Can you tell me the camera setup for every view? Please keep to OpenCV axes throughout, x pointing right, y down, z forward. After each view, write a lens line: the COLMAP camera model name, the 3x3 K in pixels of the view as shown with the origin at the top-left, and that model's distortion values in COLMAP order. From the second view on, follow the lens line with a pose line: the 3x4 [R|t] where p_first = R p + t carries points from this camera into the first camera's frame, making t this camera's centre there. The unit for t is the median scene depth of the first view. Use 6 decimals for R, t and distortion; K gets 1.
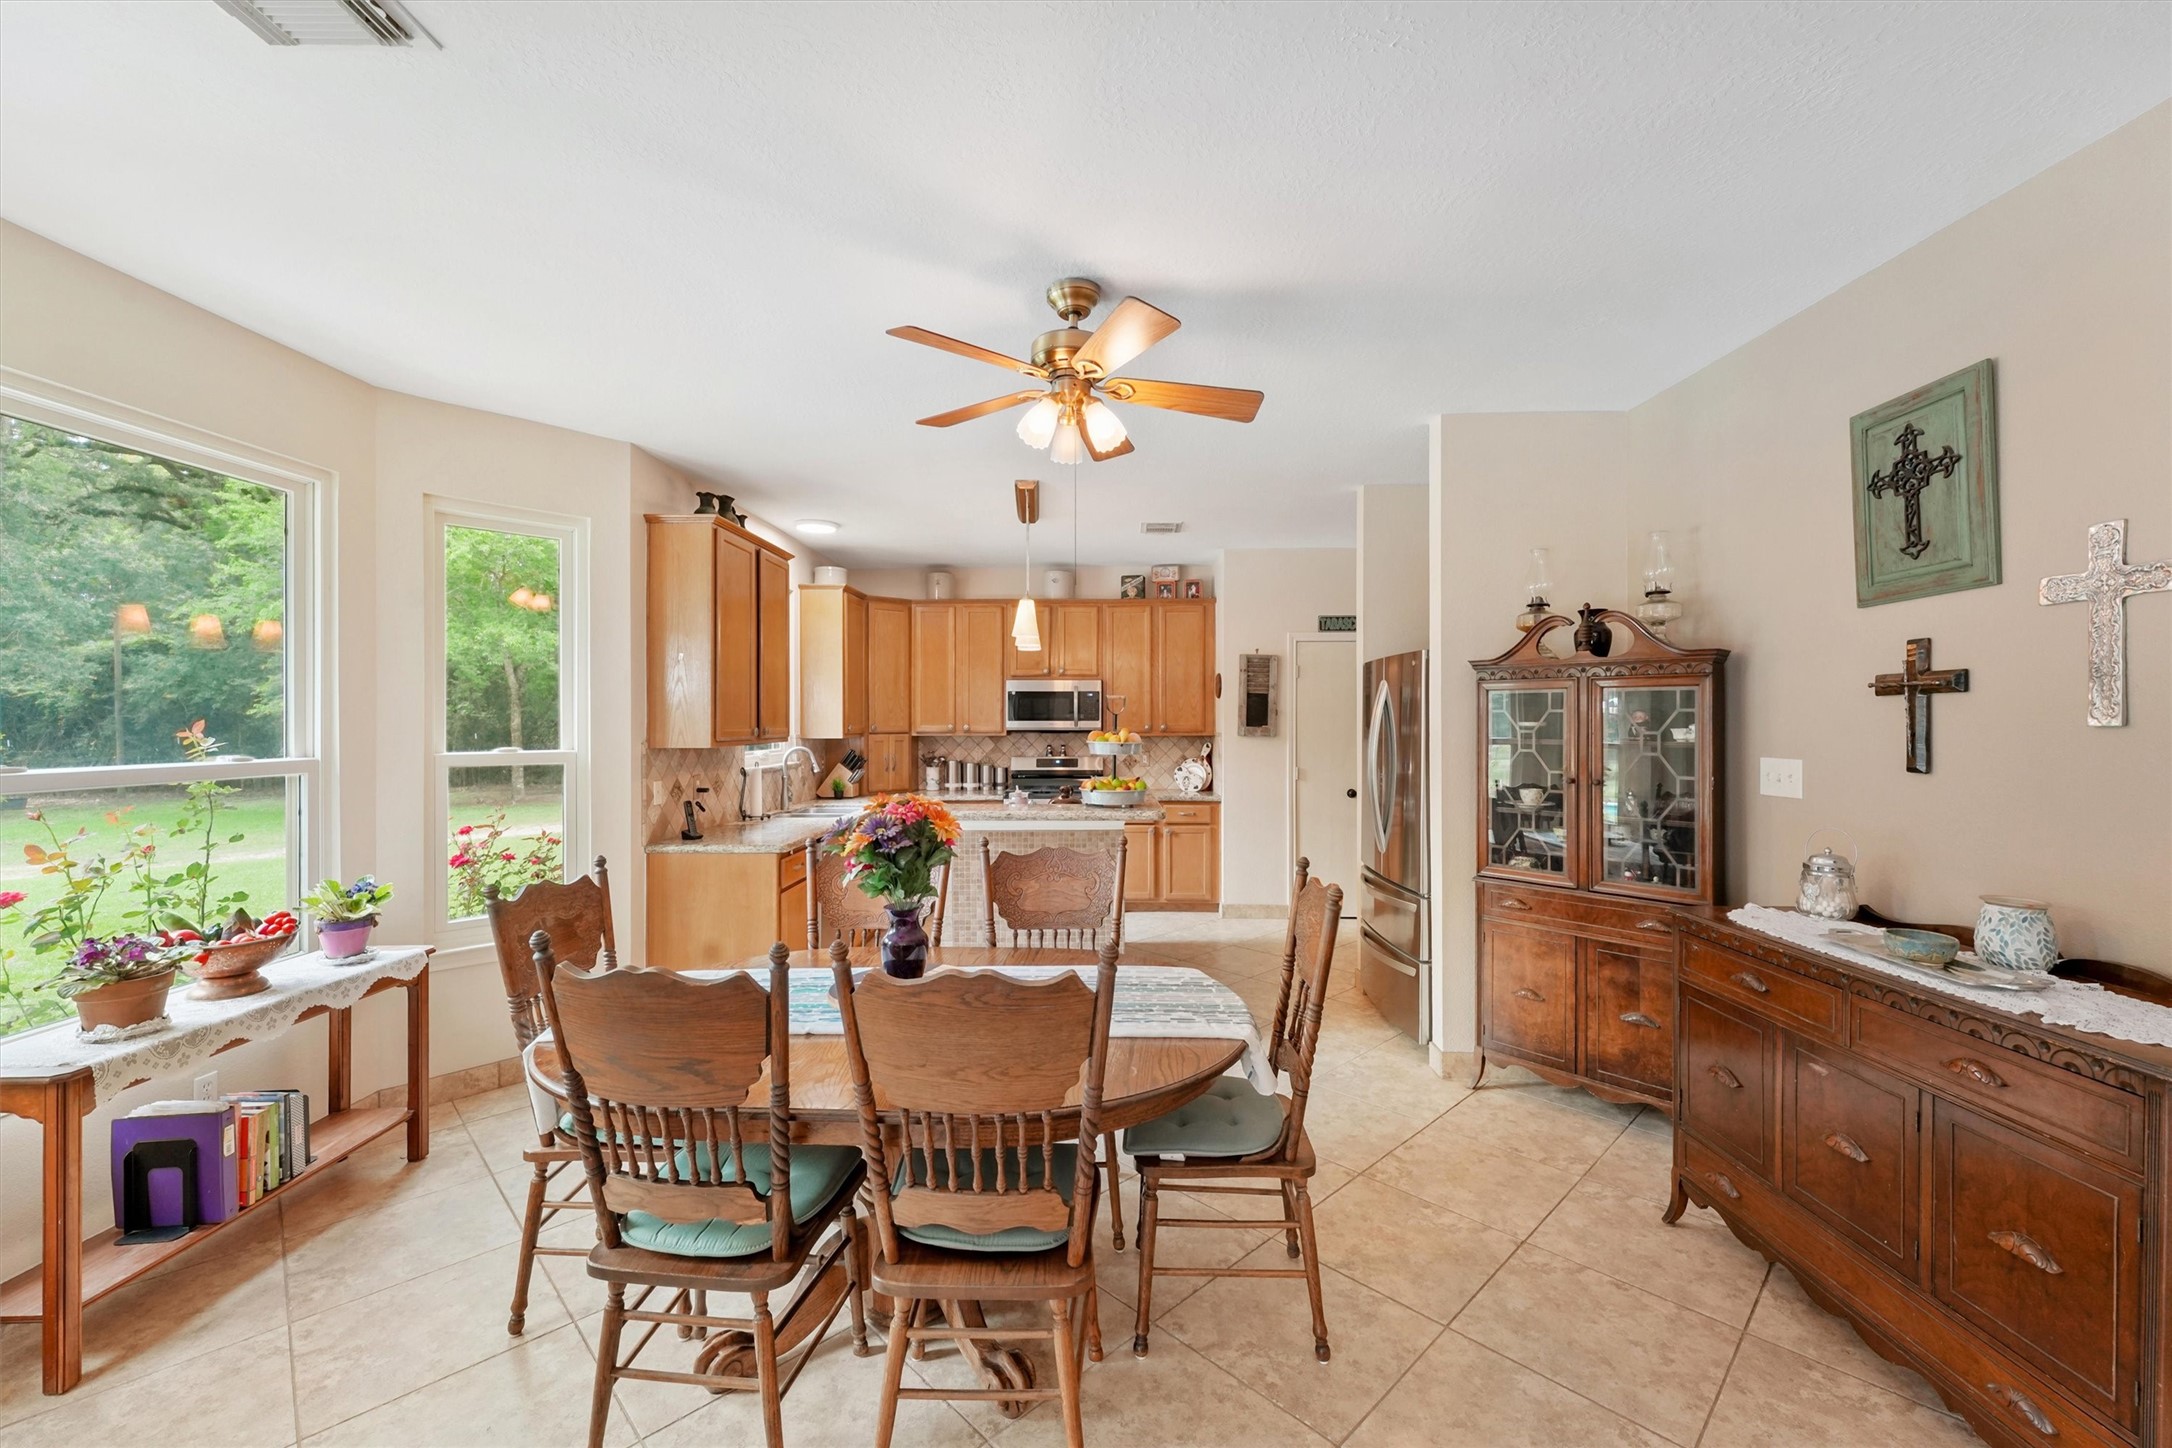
lens RADIAL K [[864.1, 0, 1090.5], [0, 864.1, 726.4], [0, 0, 1]] dist [0.002959, -0.000339]
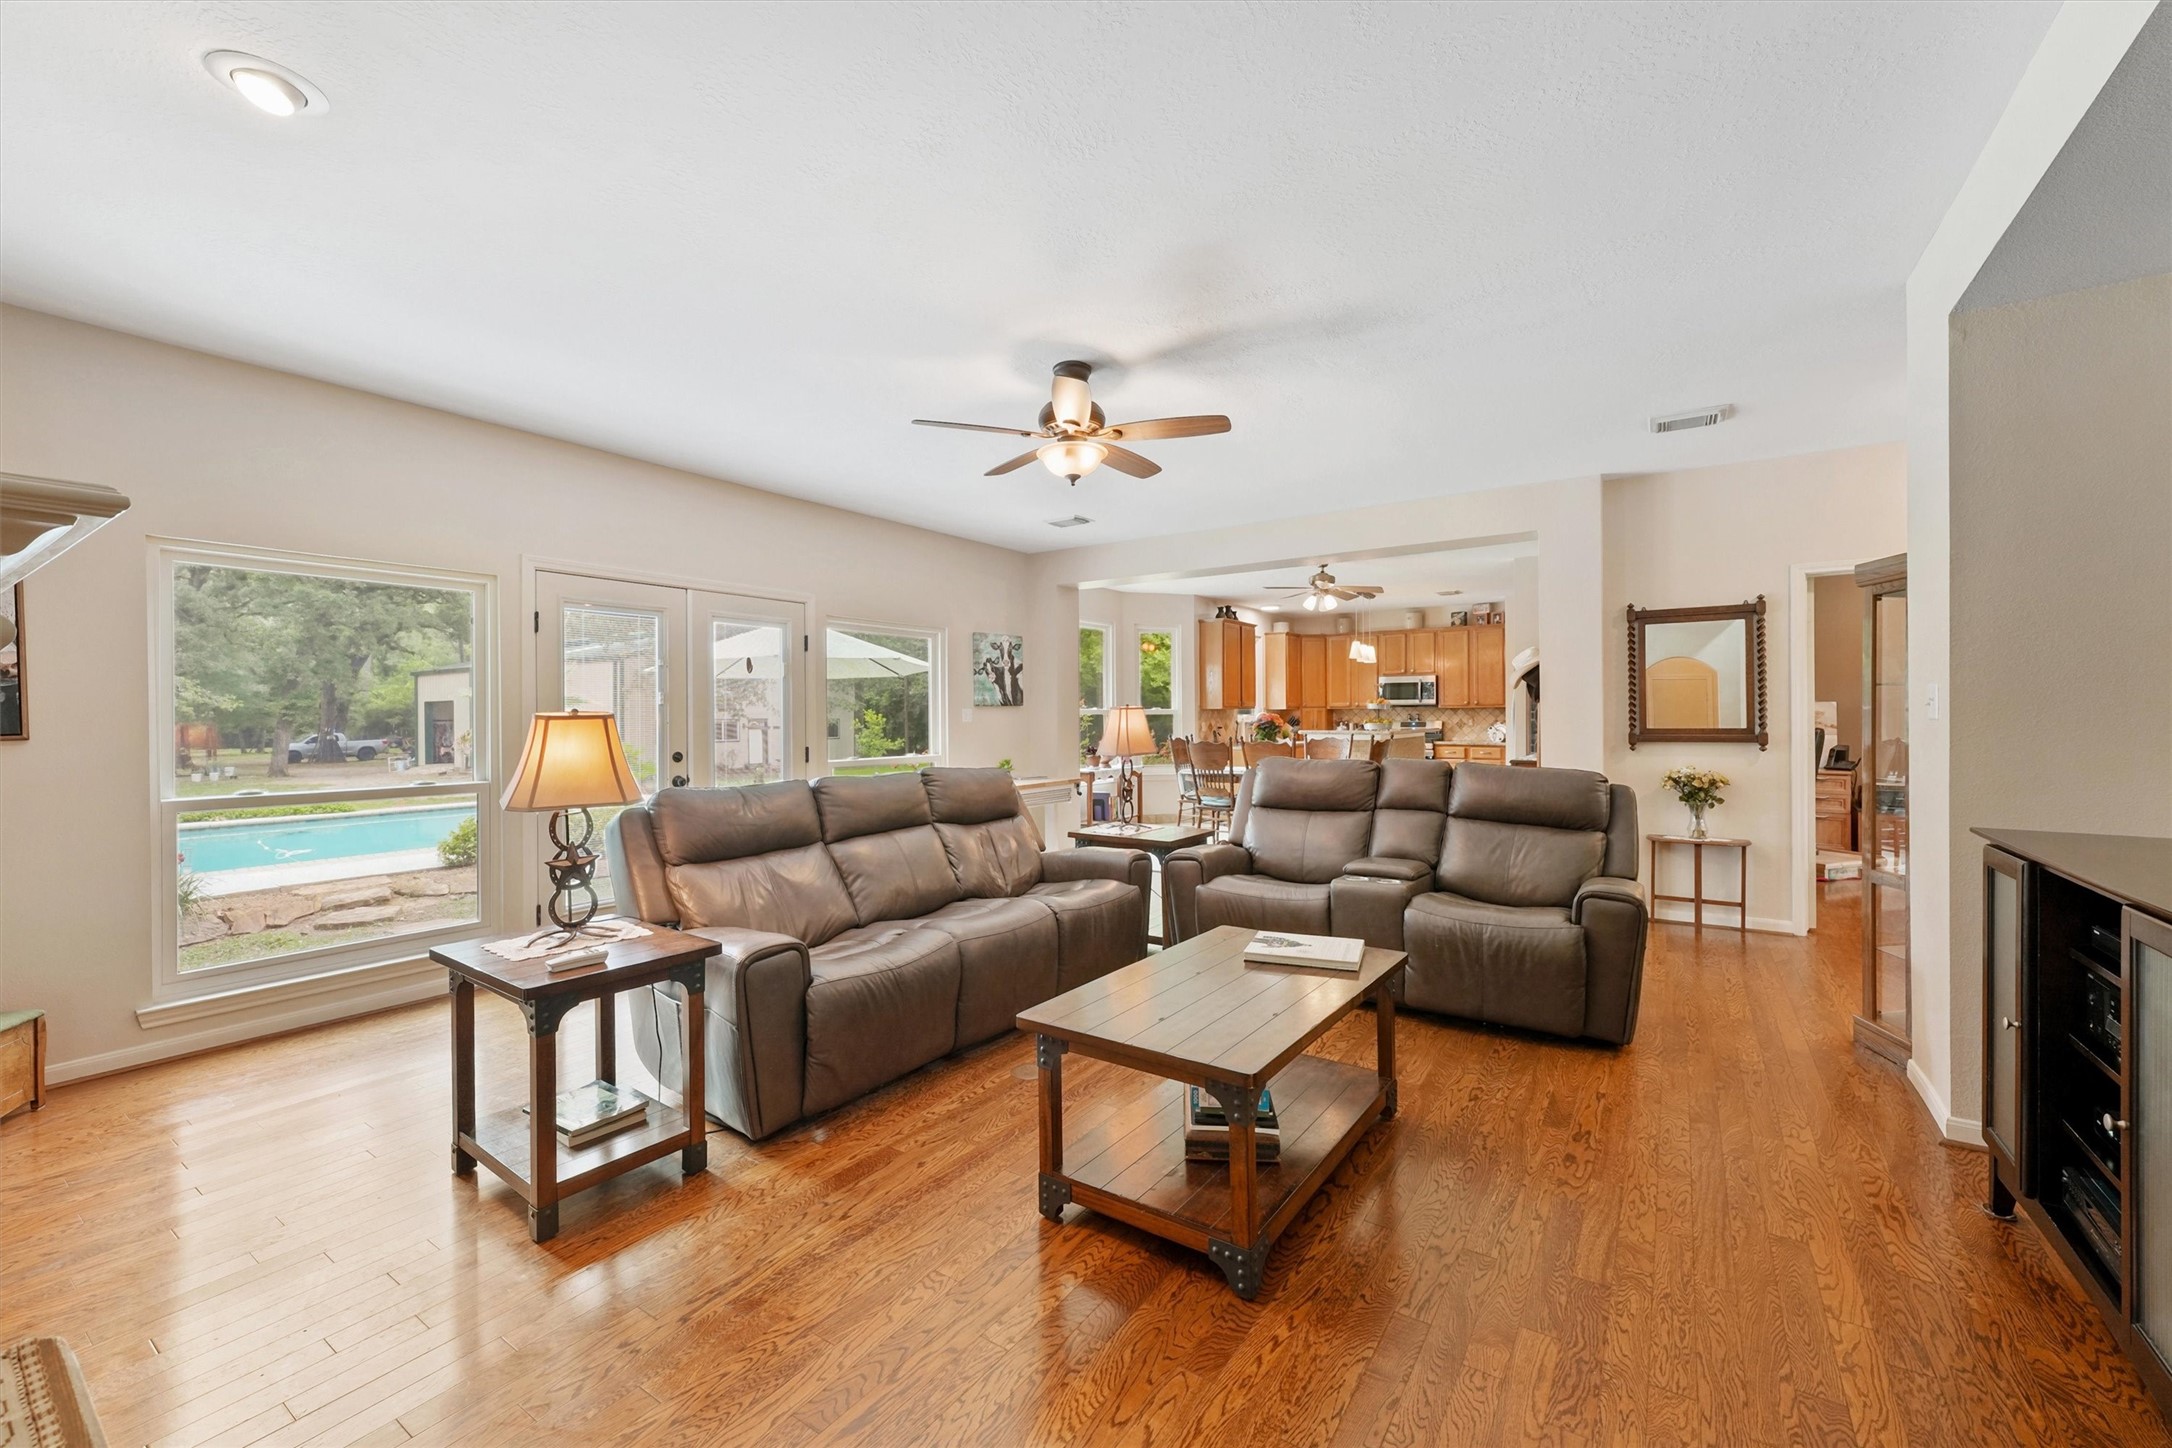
lens RADIAL K [[864.1, 0, 1087.2], [0, 864.1, 717.1], [0, 0, 1]] dist [0.002959, -0.000339]
pose [[0.833168, -0.004864, -0.552999, 0.385879], [0.003379, 0.999987, -0.003705, 0.033612], [0.553010, 0.001218, 0.833174, -0.813025]]
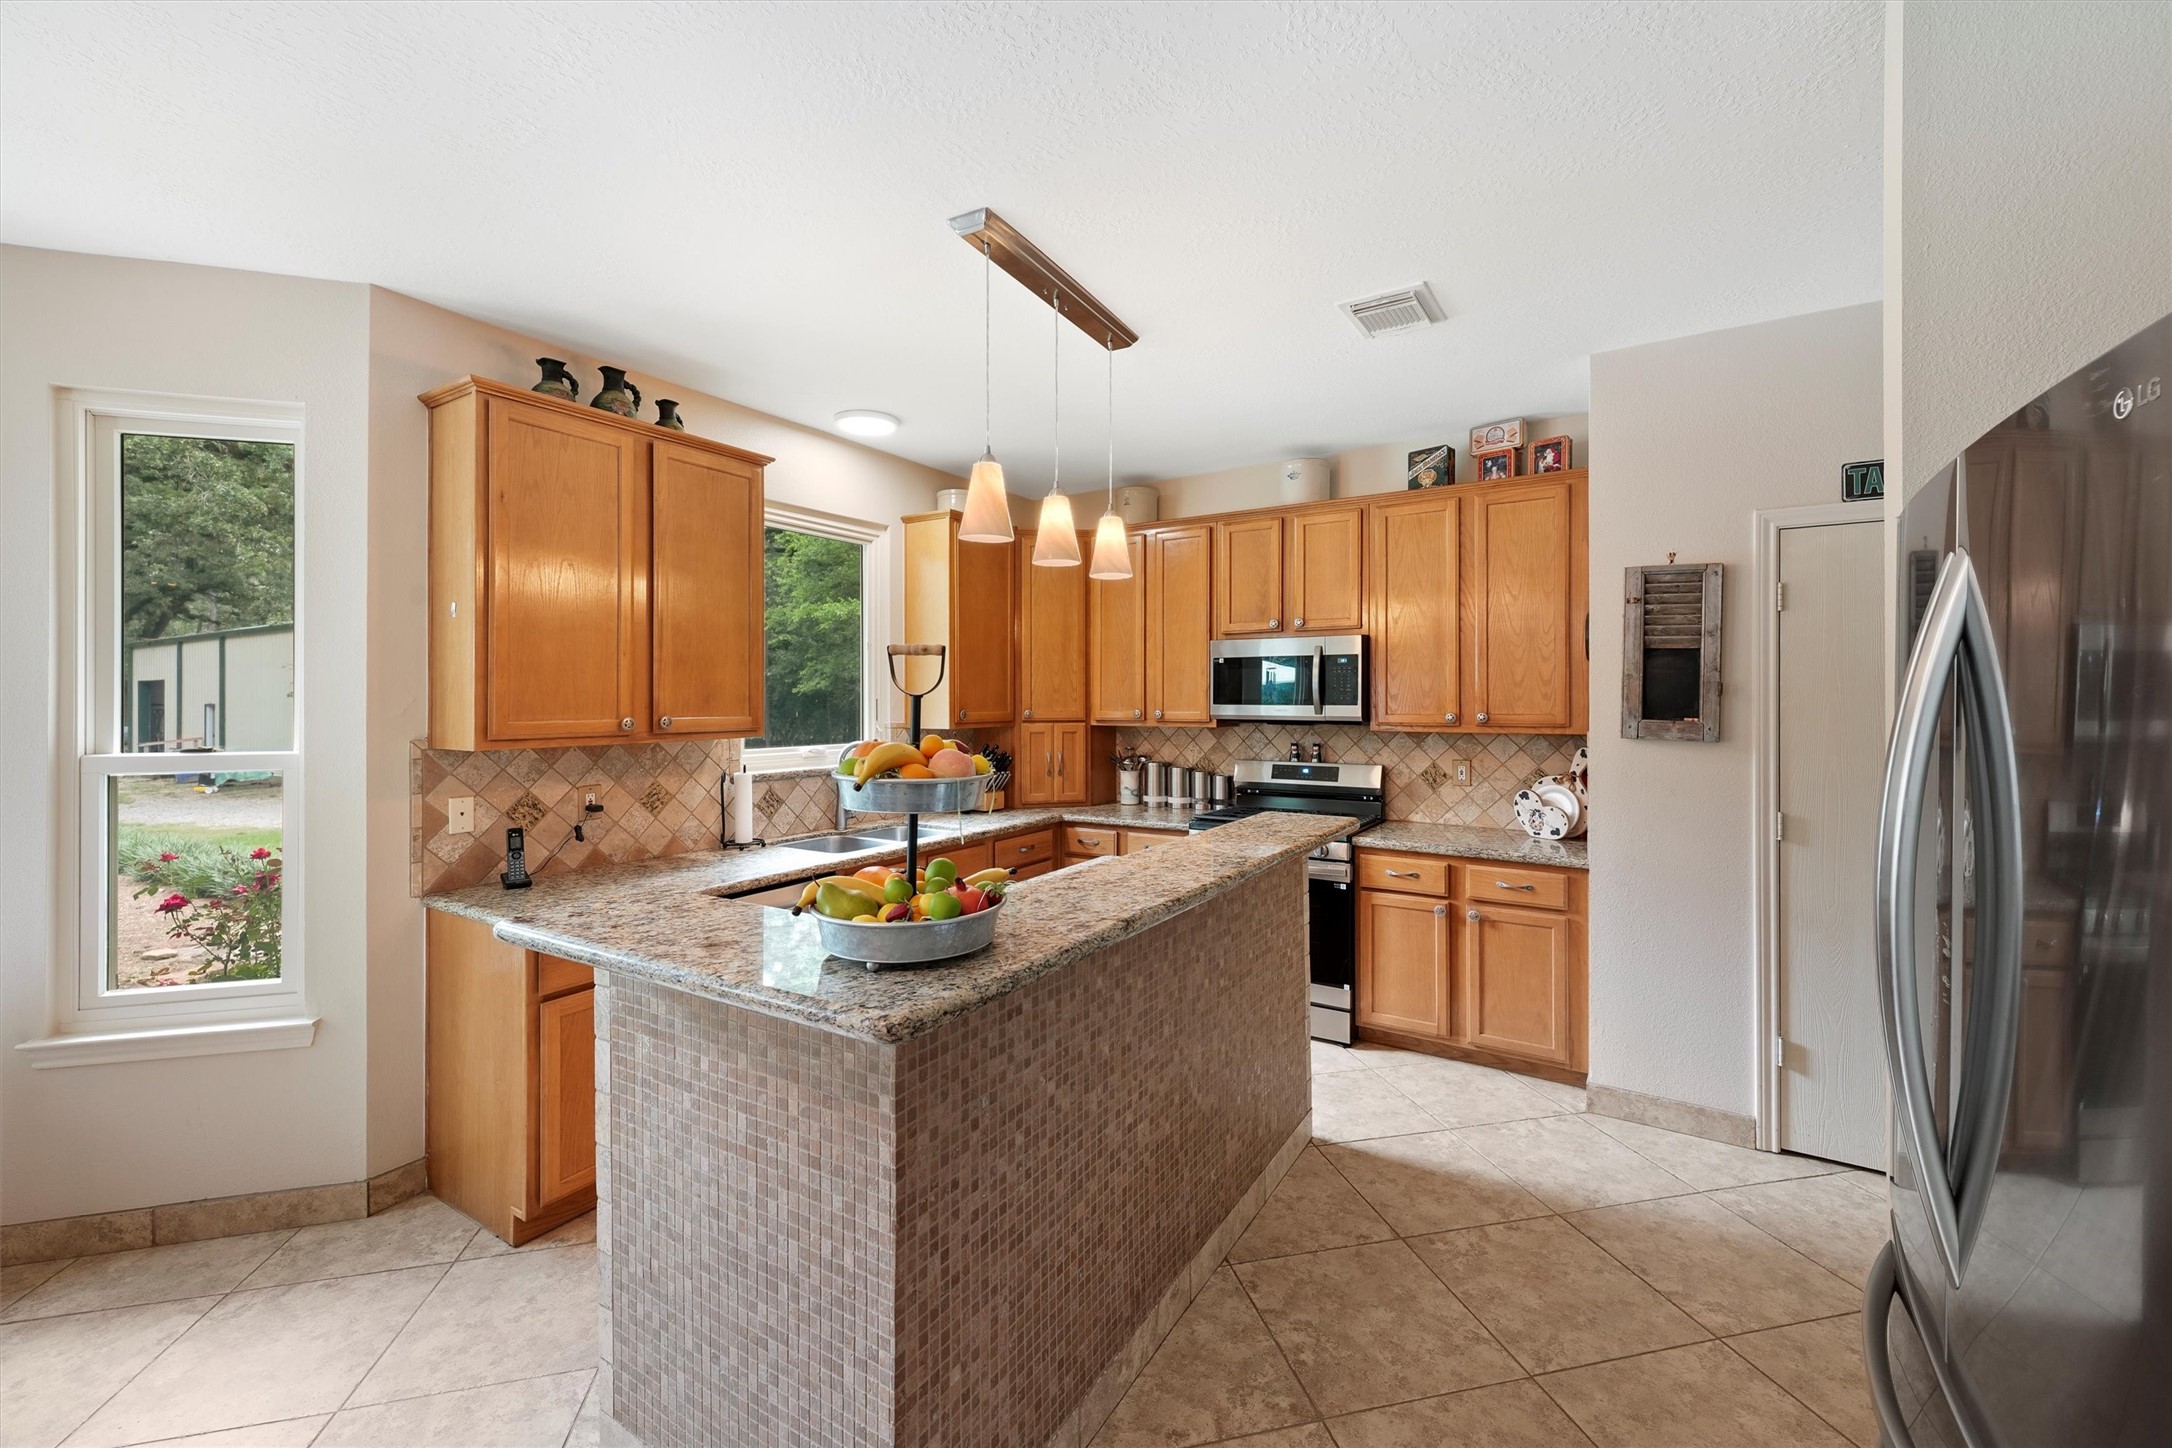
lens RADIAL K [[864.1, 0, 1096.3], [0, 864.1, 698.1], [0, 0, 1]] dist [0.002959, -0.000339]
pose [[0.855703, -0.000018, -0.517468, 0.159898], [-0.003995, 0.999970, -0.006640, -0.006595], [0.517452, 0.007749, 0.855677, 0.415103]]
